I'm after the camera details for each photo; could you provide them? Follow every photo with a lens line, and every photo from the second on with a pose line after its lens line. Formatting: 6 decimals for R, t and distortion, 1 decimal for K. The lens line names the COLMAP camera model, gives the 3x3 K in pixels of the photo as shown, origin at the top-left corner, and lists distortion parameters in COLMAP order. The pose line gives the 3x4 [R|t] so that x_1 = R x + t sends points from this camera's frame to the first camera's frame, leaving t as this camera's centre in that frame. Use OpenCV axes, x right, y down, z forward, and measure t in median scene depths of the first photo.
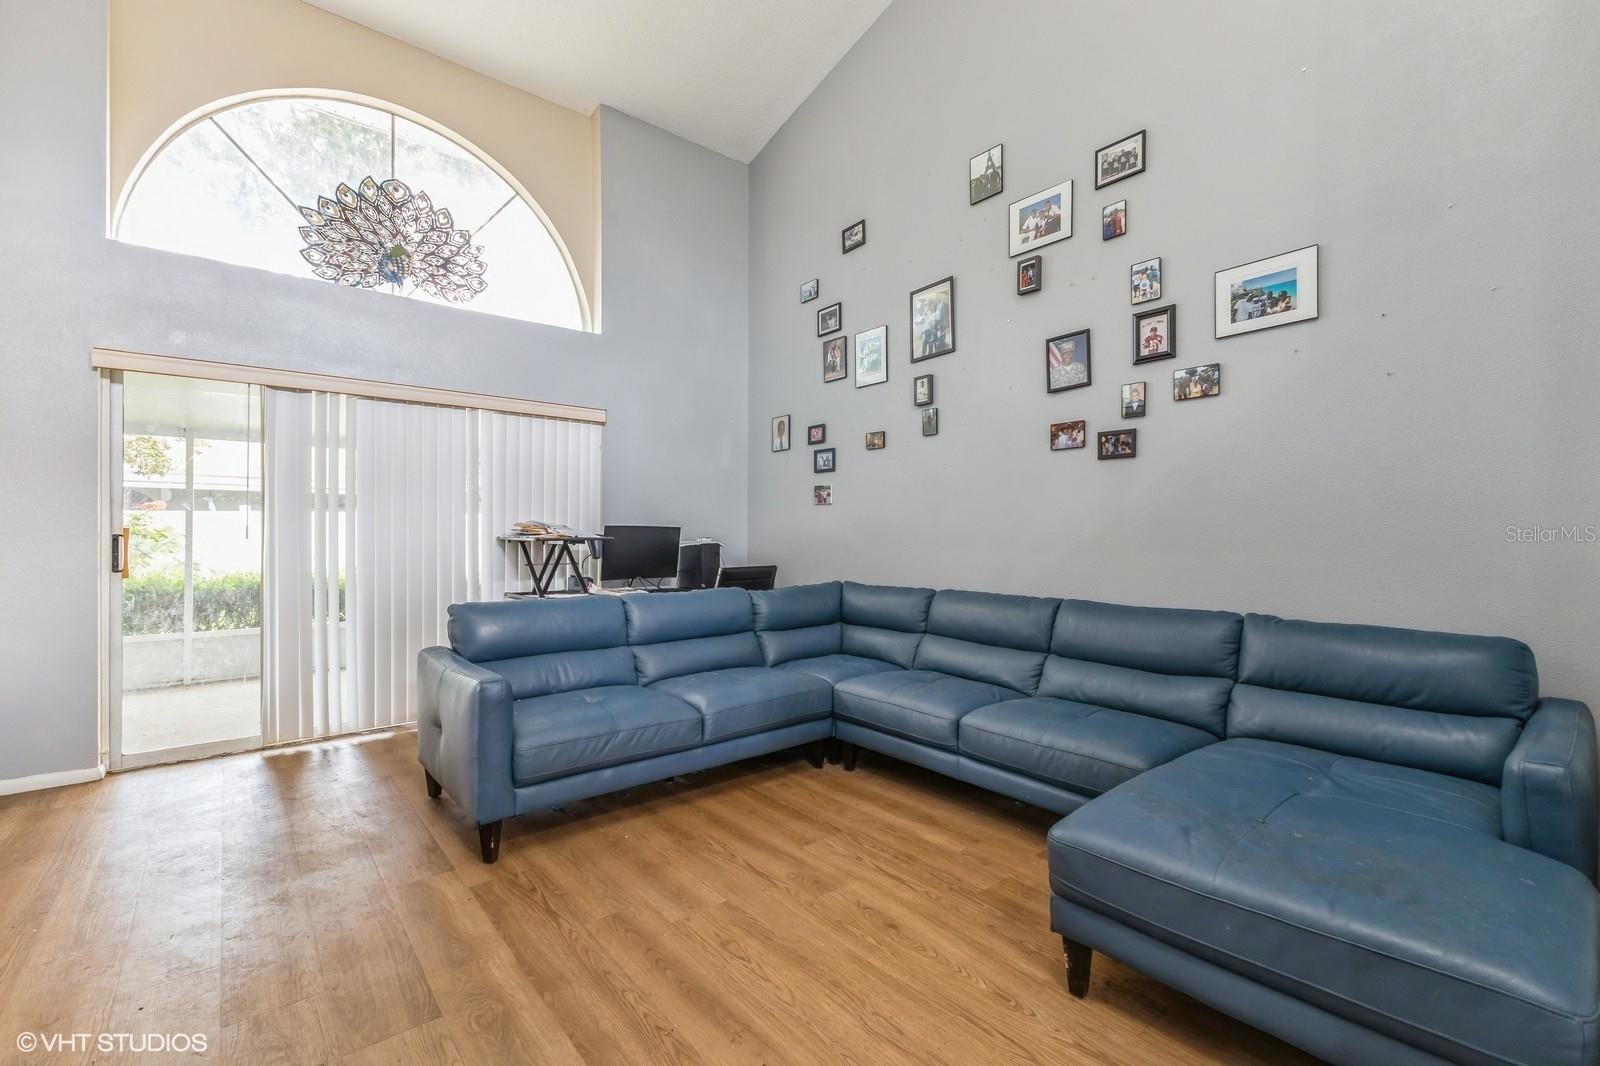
lens RADIAL K [[694.3, 0, 801.6], [0, 694.3, 533.6], [0, 0, 1]] dist [0.011451, 0.000089]
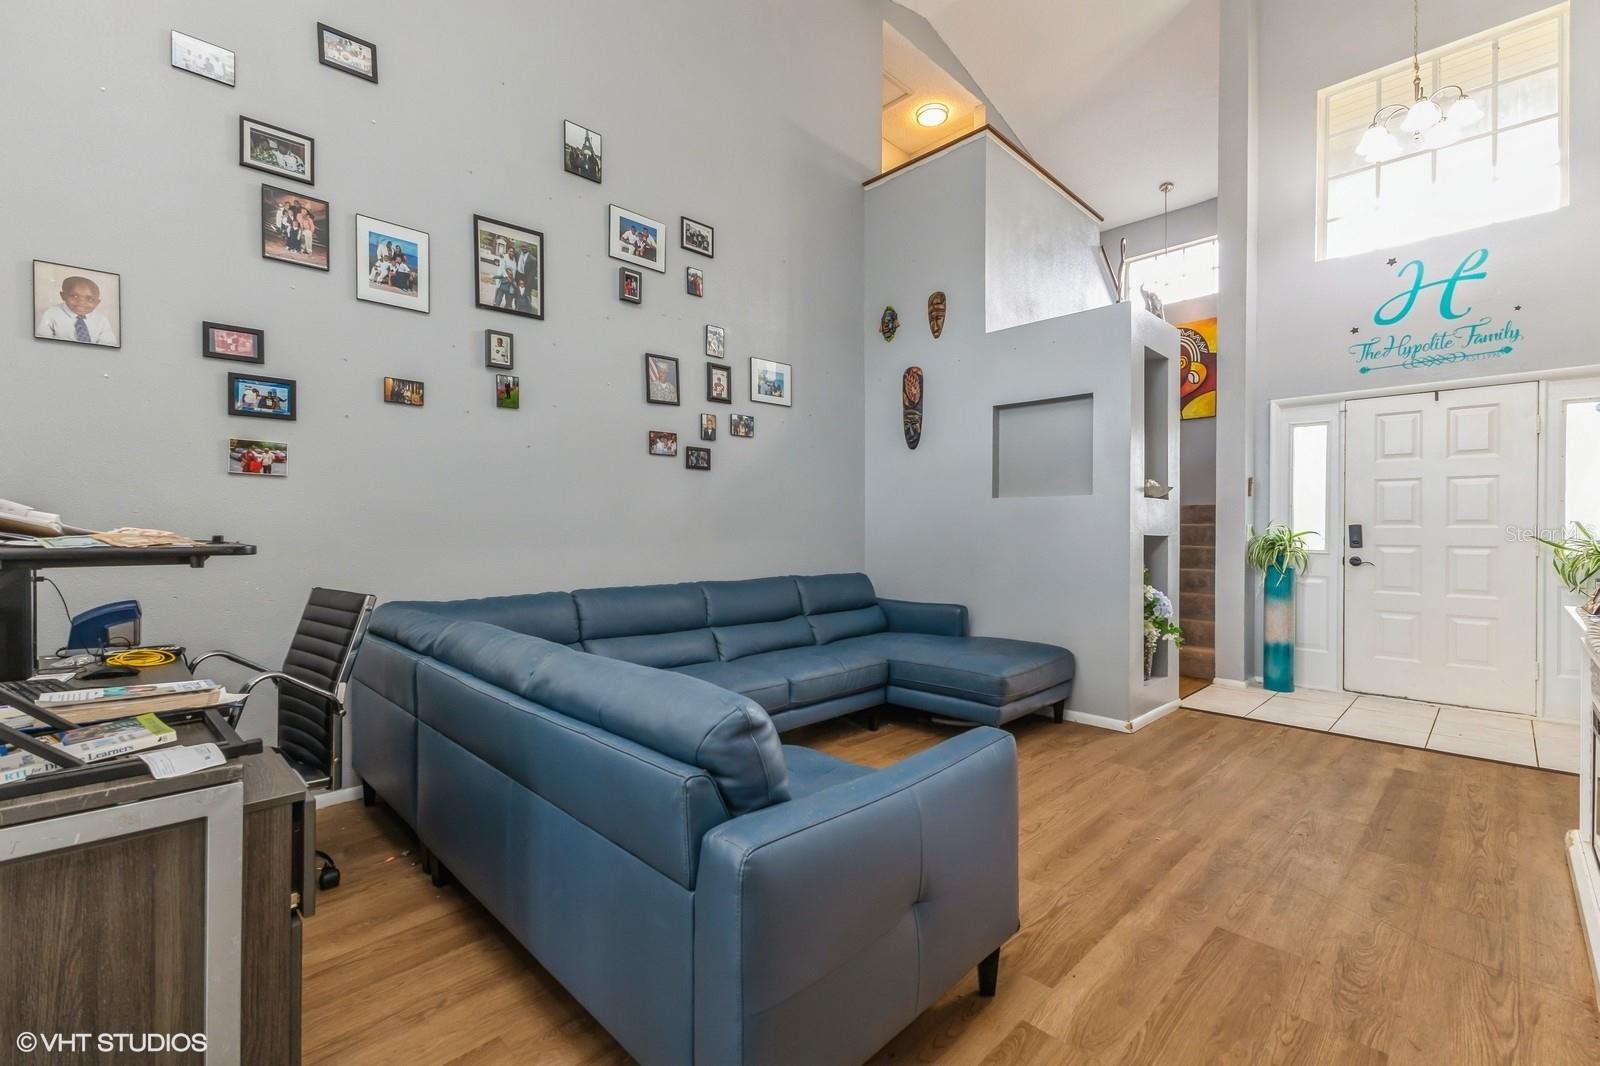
lens RADIAL K [[694.3, 0, 801.3], [0, 694.3, 529.1], [0, 0, 1]] dist [0.011451, 0.000089]
pose [[-0.089135, -0.002520, 0.996016, -0.787644], [0.001322, 0.999996, 0.002648, -0.000889], [-0.996019, 0.001552, -0.089132, 0.868526]]
